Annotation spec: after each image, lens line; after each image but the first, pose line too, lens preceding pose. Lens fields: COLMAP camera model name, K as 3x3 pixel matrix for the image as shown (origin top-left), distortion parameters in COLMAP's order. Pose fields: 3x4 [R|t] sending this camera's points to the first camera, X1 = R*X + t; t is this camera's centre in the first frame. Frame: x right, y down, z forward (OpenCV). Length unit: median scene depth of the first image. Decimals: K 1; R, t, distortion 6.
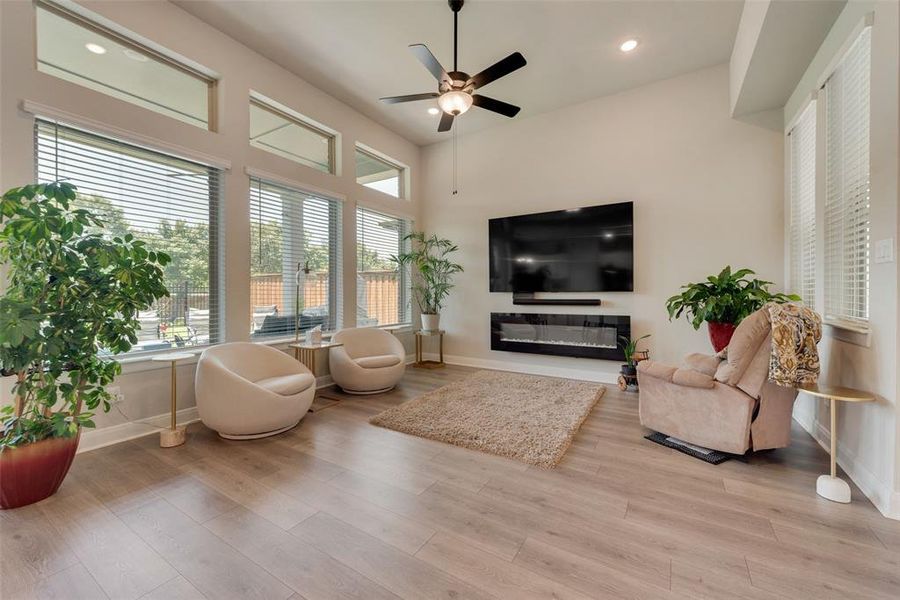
lens RADIAL K [[351.6, 0, 454.3], [0, 351.6, 297.3], [0, 0, 1]] dist [0.011673, -0.001240]
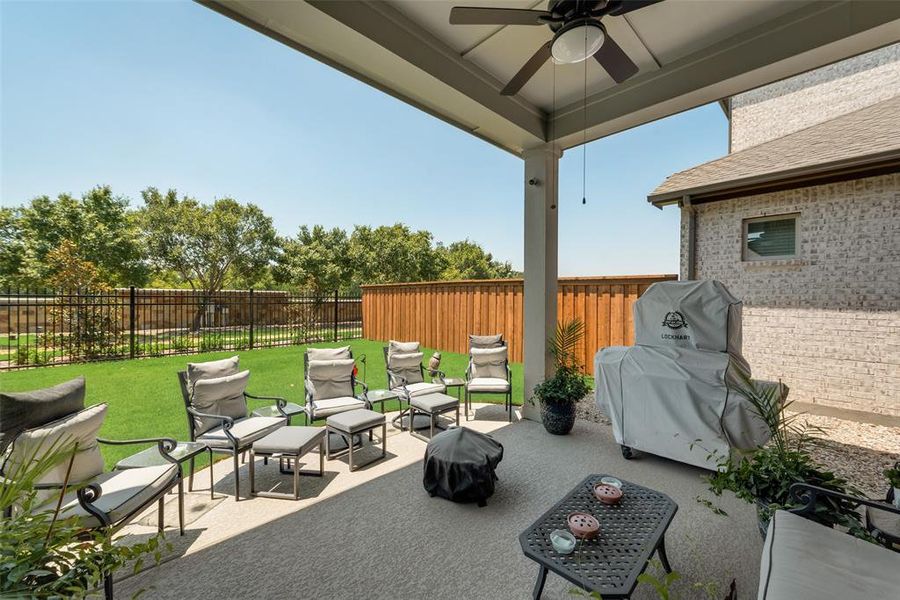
lens RADIAL K [[351.6, 0, 451.1], [0, 351.6, 306.9], [0, 0, 1]] dist [0.011673, -0.001240]
pose [[0.964355, 0.012102, -0.264336, -0.636498], [-0.007749, 0.999817, 0.017503, -0.049920], [0.264499, -0.014831, 0.964272, 0.600988]]
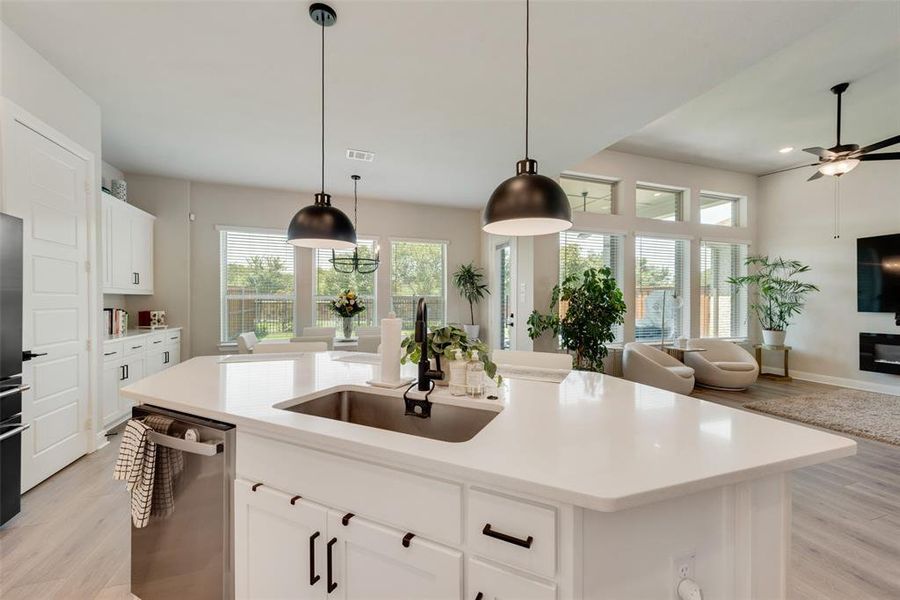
lens RADIAL K [[351.6, 0, 456.2], [0, 351.6, 302.8], [0, 0, 1]] dist [0.011673, -0.001240]
pose [[0.776710, 0.005591, -0.629834, -0.142100], [-0.009440, 0.999952, -0.002764, -0.025720], [0.629788, 0.008093, 0.776725, -0.478626]]
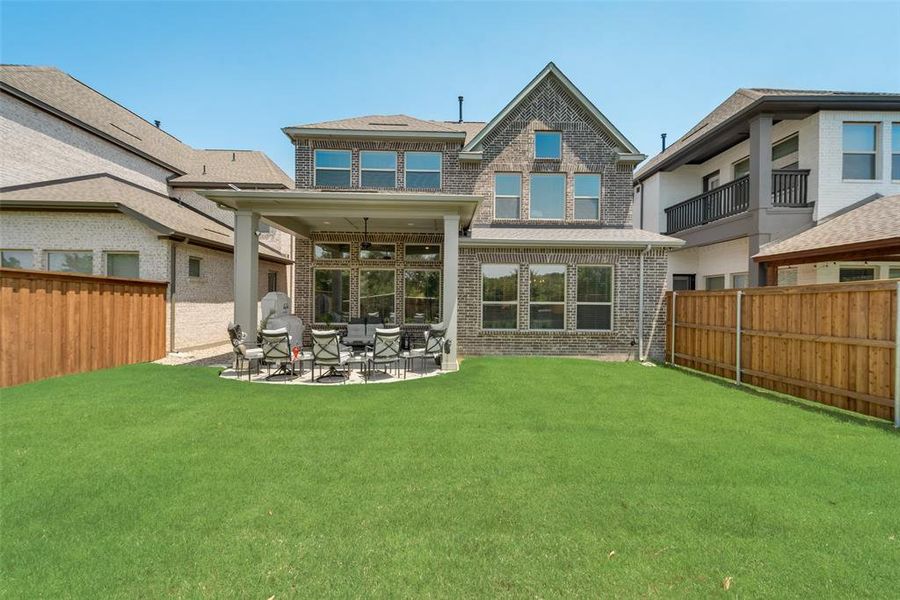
lens RADIAL K [[351.6, 0, 454.6], [0, 351.6, 303.2], [0, 0, 1]] dist [0.011673, -0.001240]
pose [[-0.535425, -0.008619, 0.844539, -4.286048], [-0.006696, 0.999960, 0.005961, -0.058998], [-0.844556, -0.002463, -0.535461, 2.582912]]
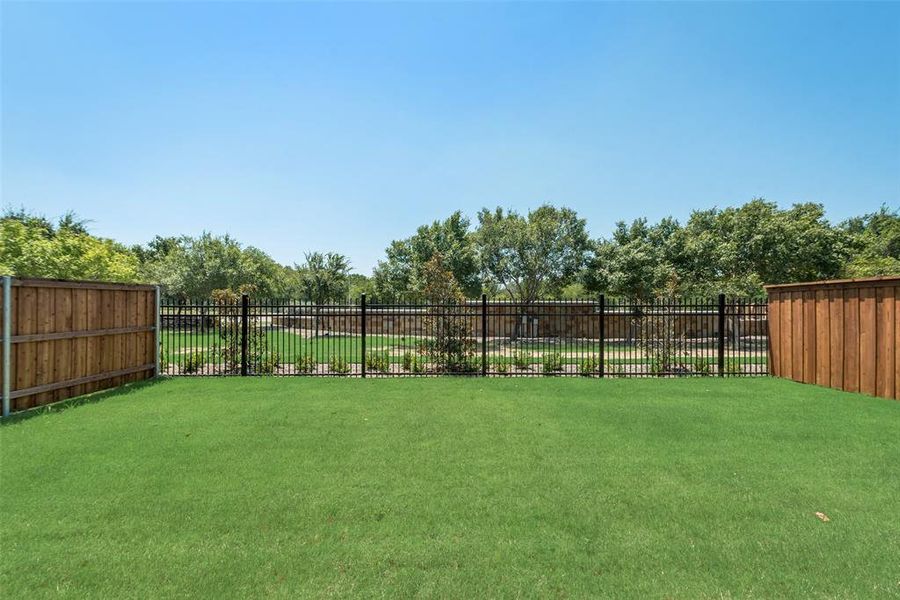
lens RADIAL K [[351.6, 0, 441.0], [0, 351.6, 304.9], [0, 0, 1]] dist [0.011673, -0.001240]
pose [[0.520663, -0.009953, -0.853704, -1.383039], [-0.006568, 0.999856, -0.015662, -0.033006], [0.853737, 0.013761, 0.520522, 0.828205]]
